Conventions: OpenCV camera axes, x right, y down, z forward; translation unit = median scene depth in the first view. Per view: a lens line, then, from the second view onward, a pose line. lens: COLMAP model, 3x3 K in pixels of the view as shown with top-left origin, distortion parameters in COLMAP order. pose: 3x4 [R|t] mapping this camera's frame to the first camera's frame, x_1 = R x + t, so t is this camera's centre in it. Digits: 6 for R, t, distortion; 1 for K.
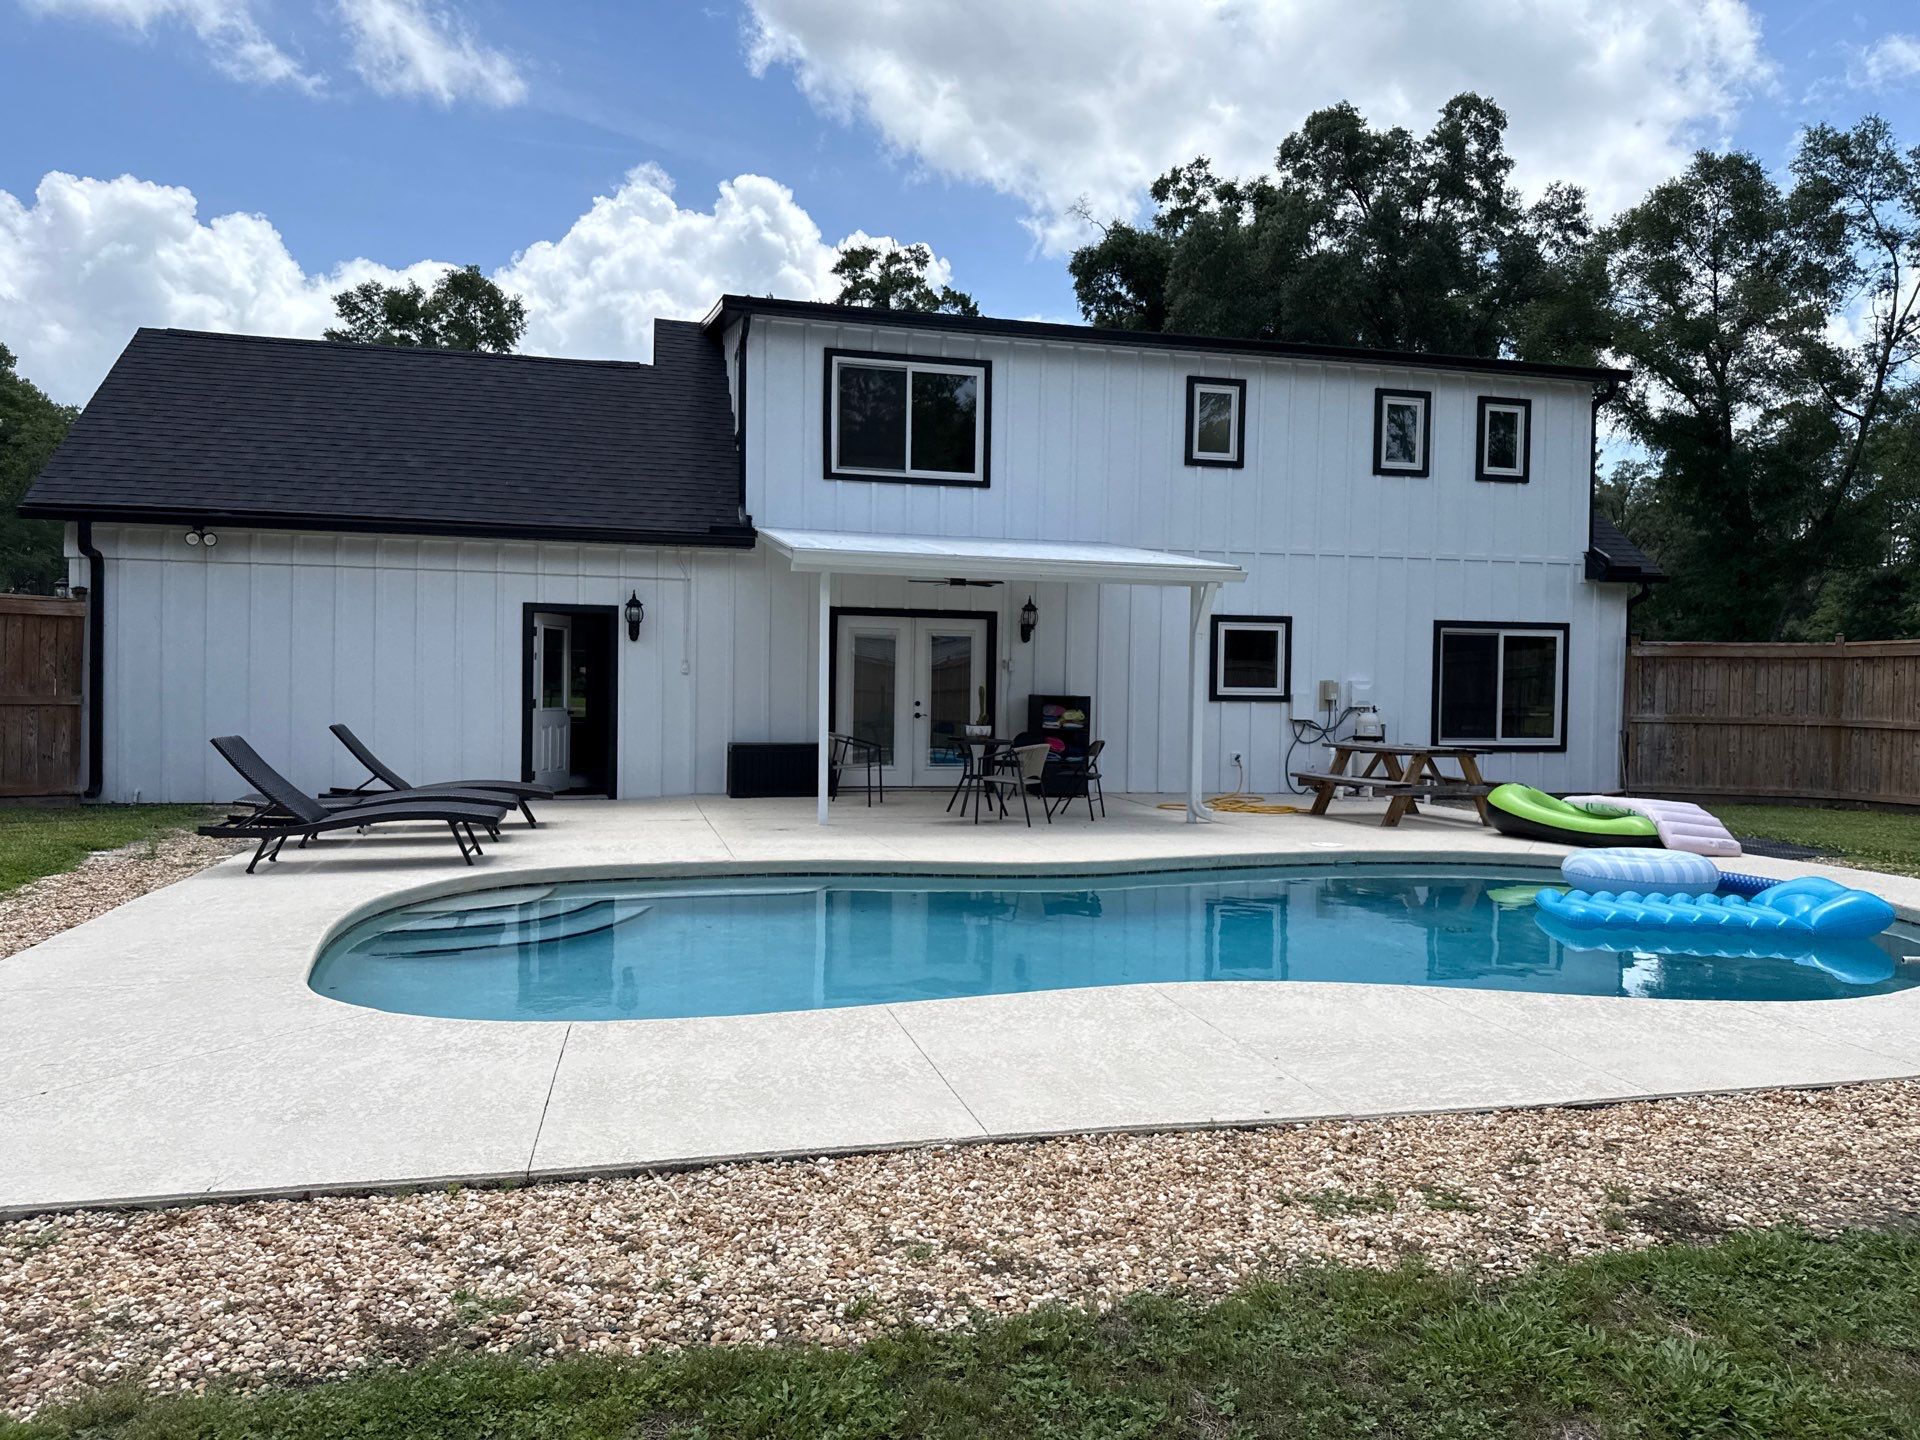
lens RADIAL K [[1393.6, 0, 993.3], [0, 1393.6, 707.3], [0, 0, 1]] dist [0.027062, -0.001694]
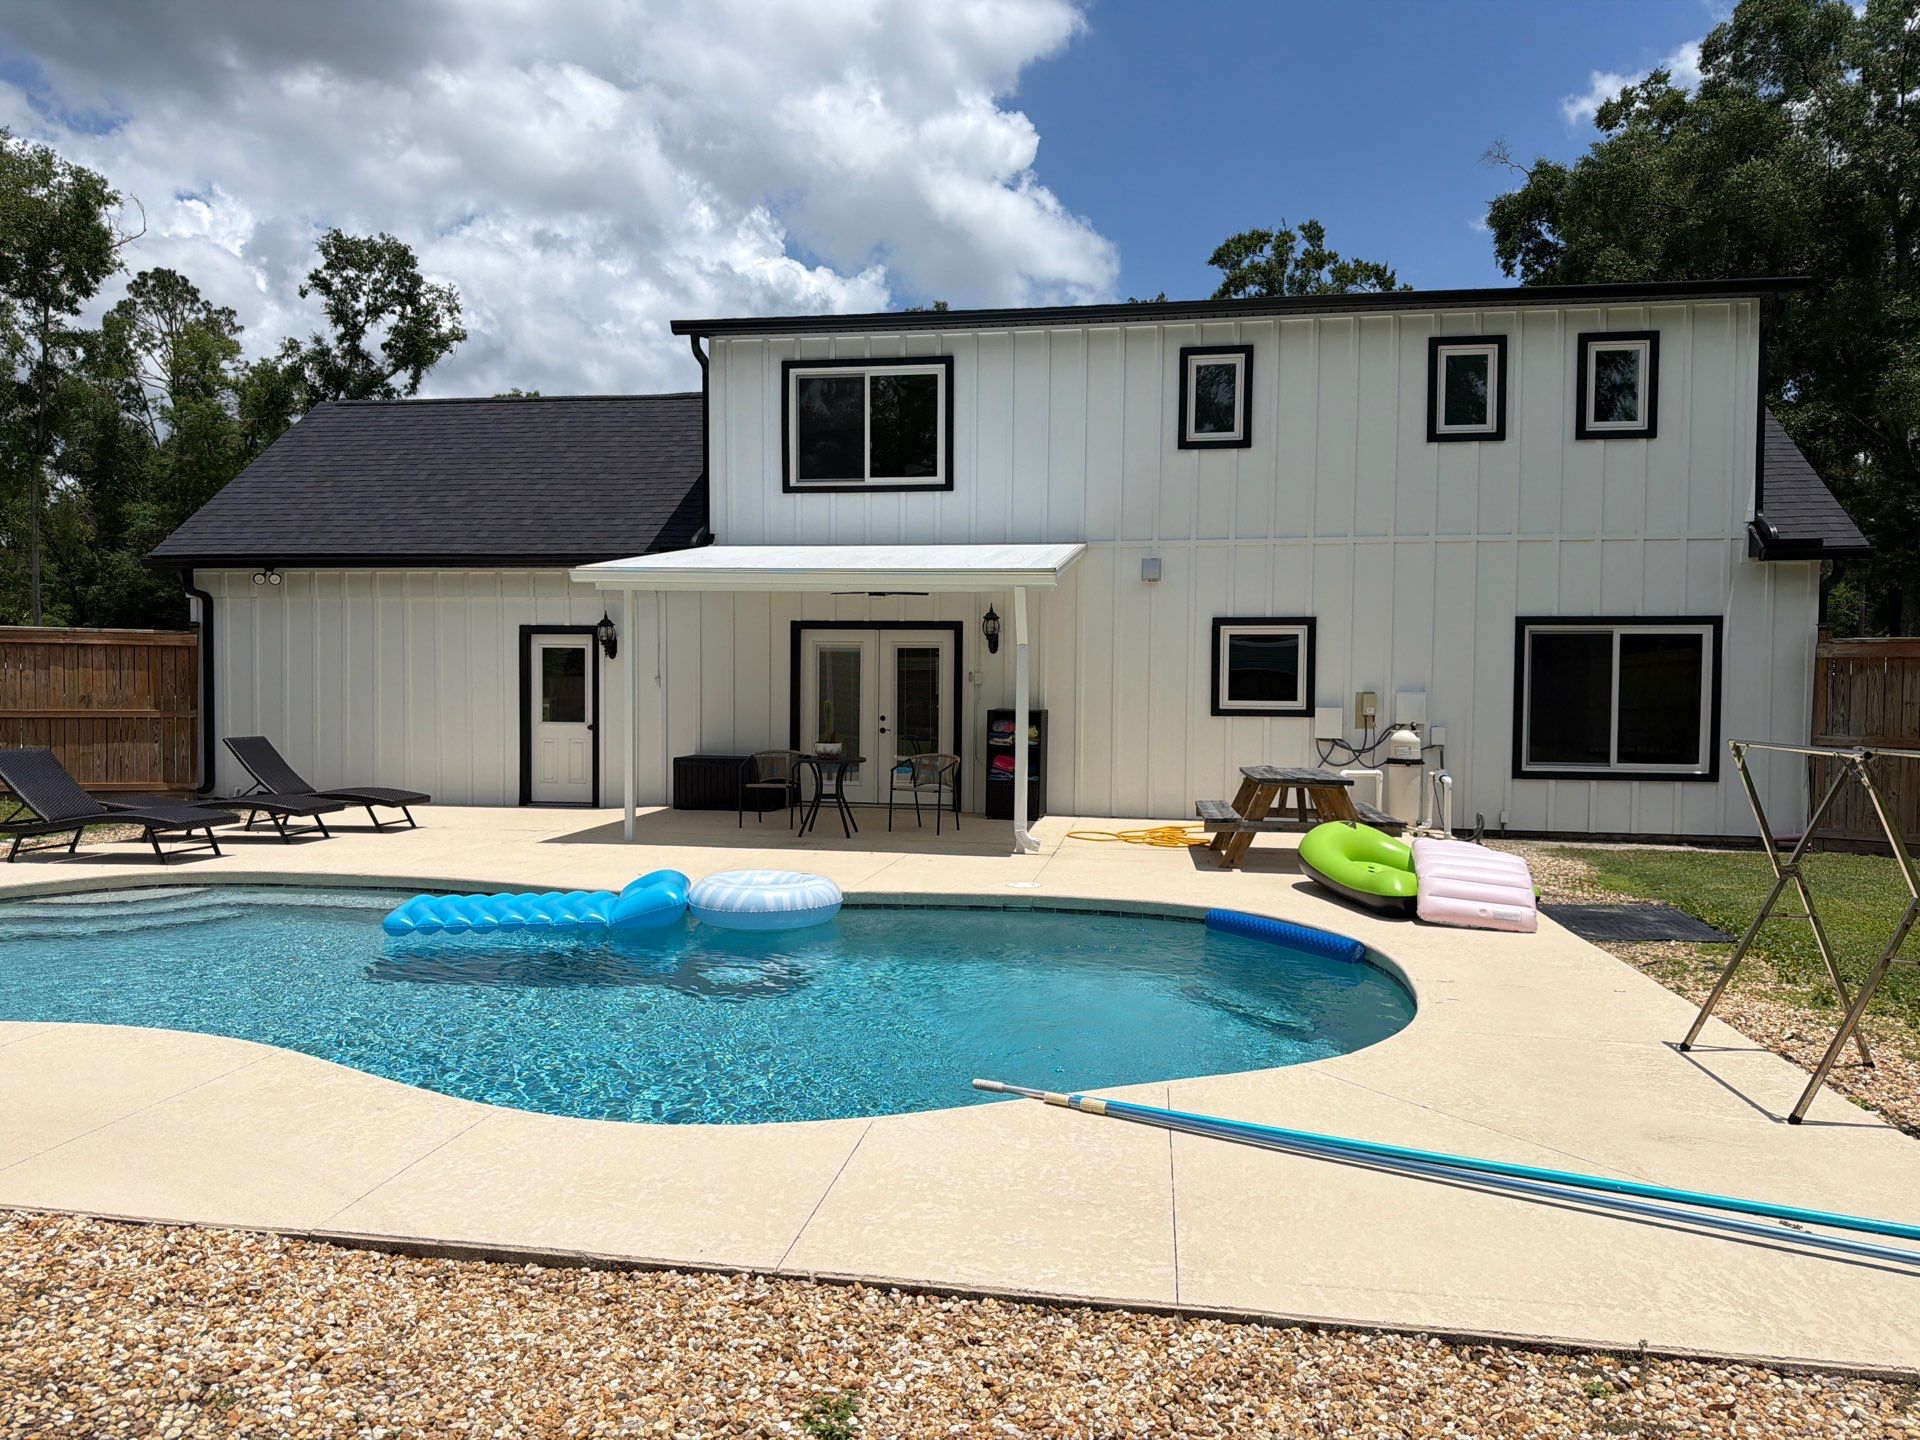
lens RADIAL K [[1407.8, 0, 927.1], [0, 1407.8, 717.8], [0, 0, 1]] dist [0.029544, -0.046677]
pose [[0.906281, 0.003490, -0.422661, 0.383723], [-0.002419, 0.999992, 0.003070, -0.005807], [0.422668, -0.001760, 0.906283, 0.124498]]
